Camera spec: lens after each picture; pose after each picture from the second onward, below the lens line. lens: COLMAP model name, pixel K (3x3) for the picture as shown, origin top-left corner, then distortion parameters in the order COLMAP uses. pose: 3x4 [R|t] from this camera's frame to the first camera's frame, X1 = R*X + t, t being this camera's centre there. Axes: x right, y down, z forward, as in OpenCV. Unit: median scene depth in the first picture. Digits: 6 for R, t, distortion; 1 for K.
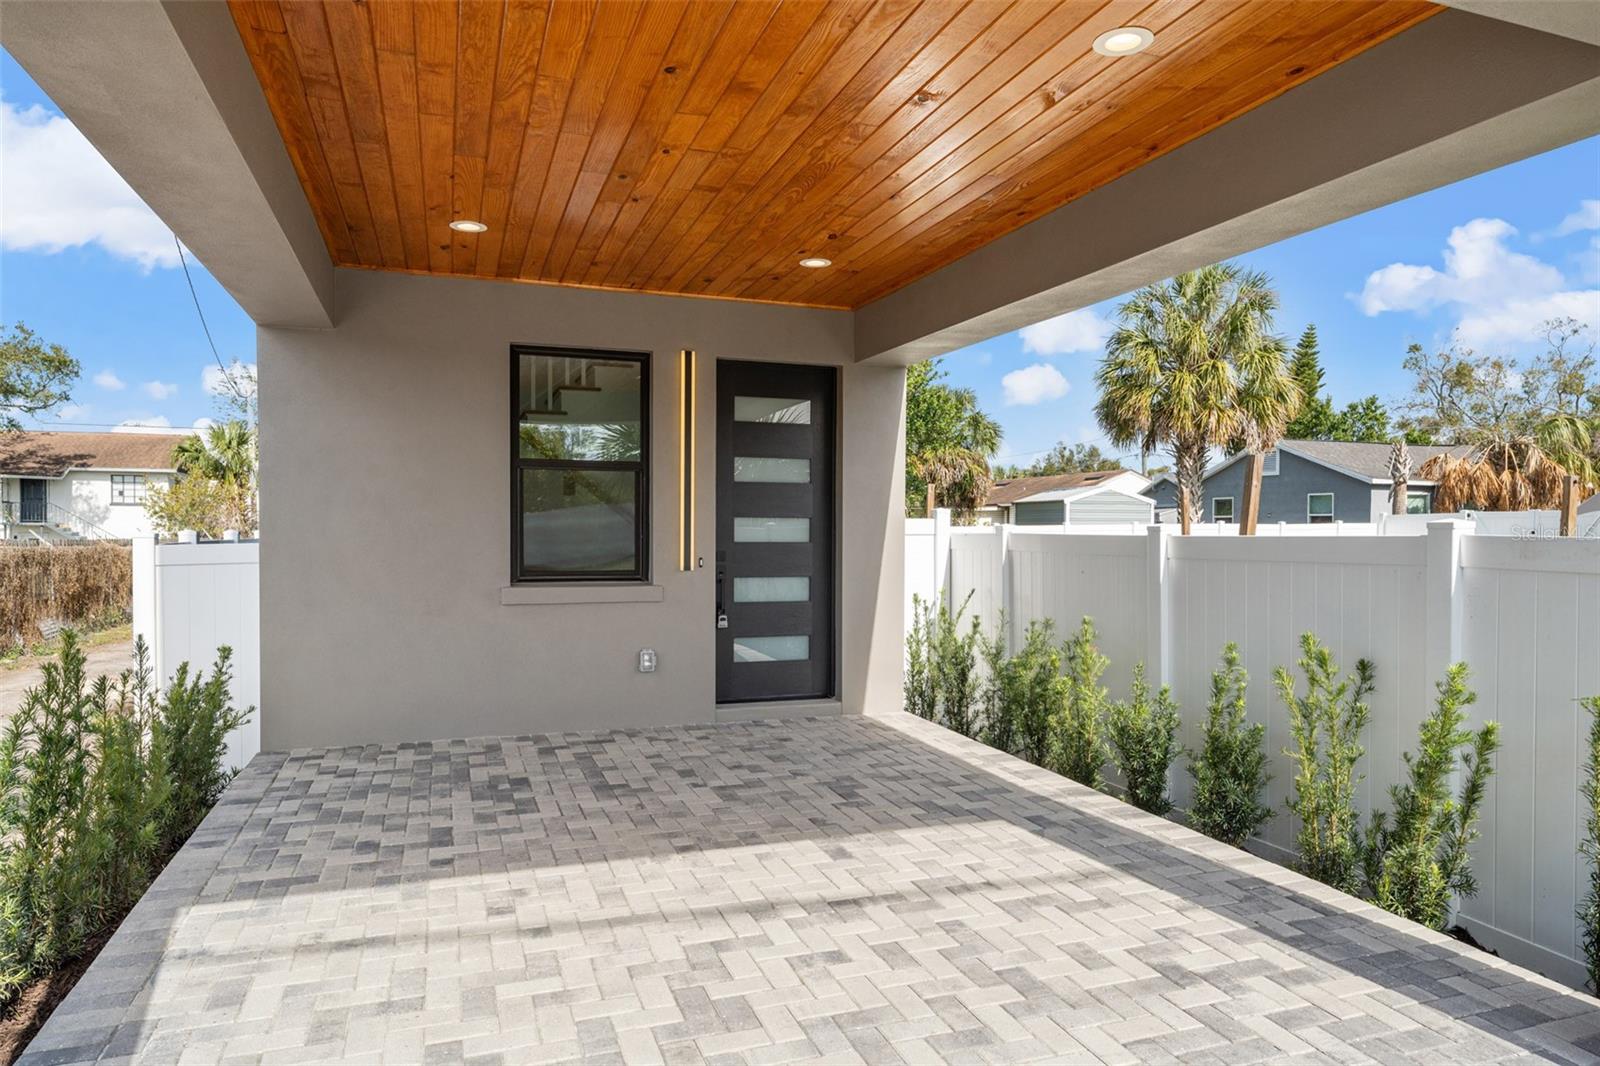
lens RADIAL K [[974.6, 0, 786.0], [0, 974.6, 542.5], [0, 0, 1]] dist [0.004497, -0.004447]
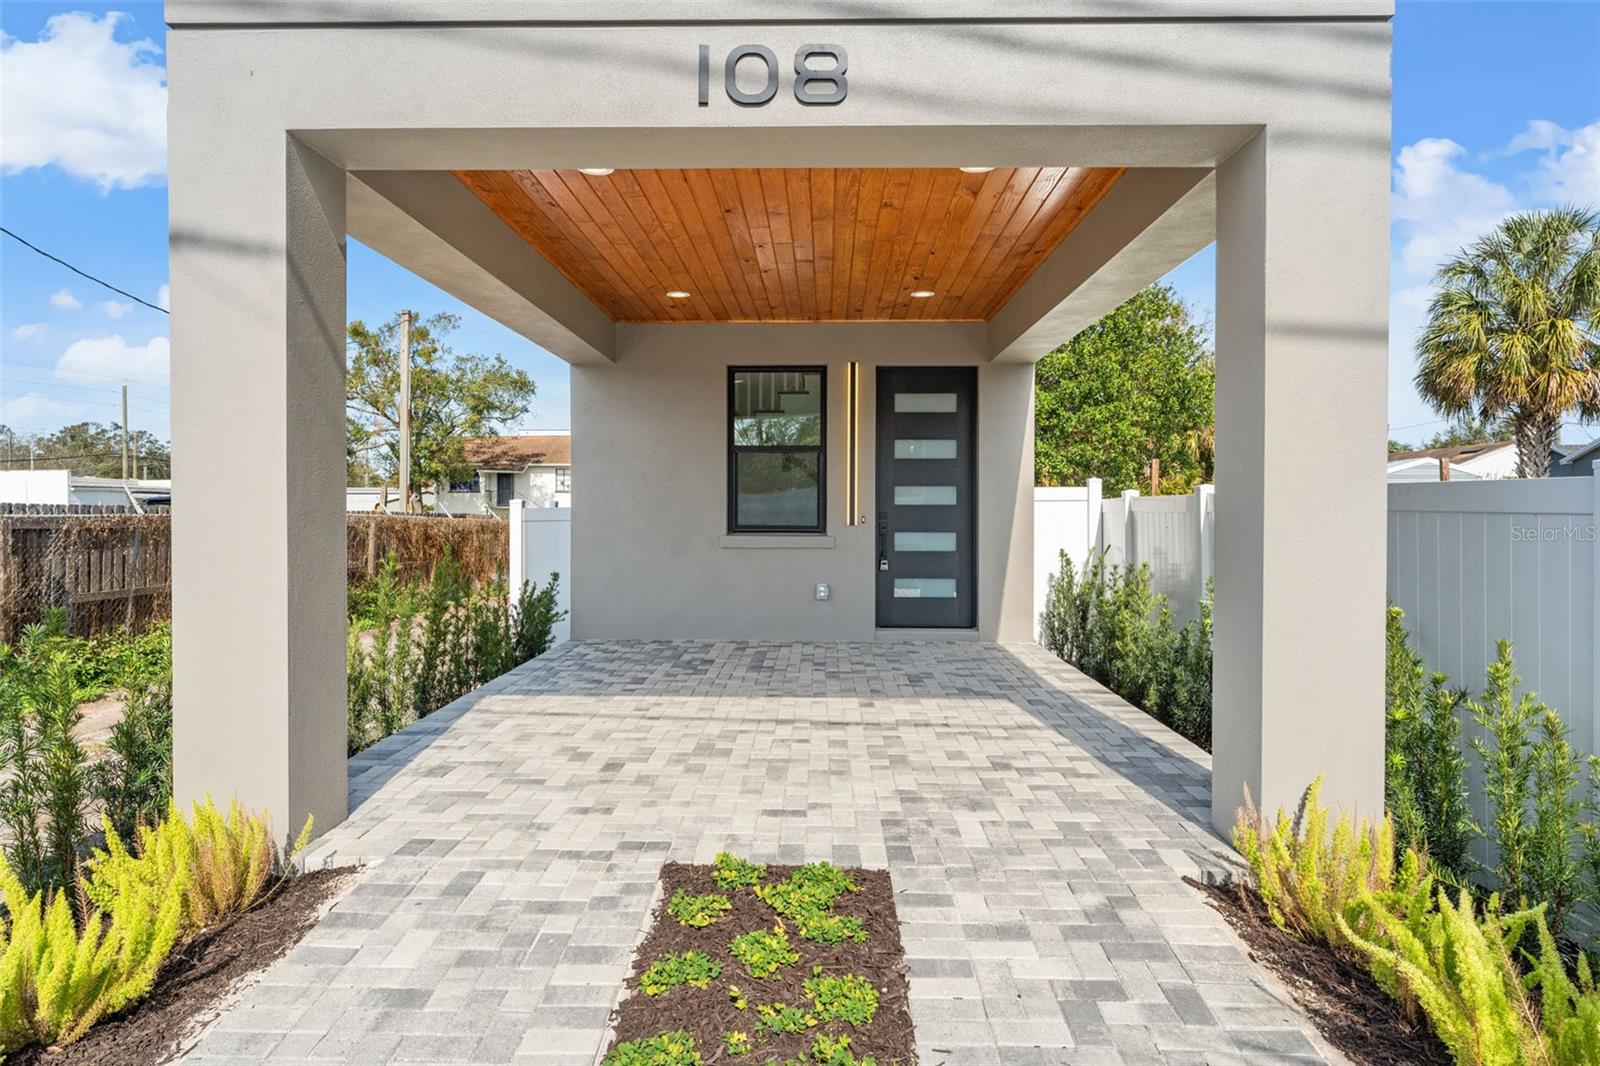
lens RADIAL K [[958.0, 0, 815.6], [0, 958.0, 508.5], [0, 0, 1]] dist [-0.002509, -0.000960]
pose [[0.936162, -0.005017, -0.351534, 0.298055], [-0.002028, 0.999804, -0.019671, 0.029714], [0.351564, 0.019128, 0.935968, -0.238719]]
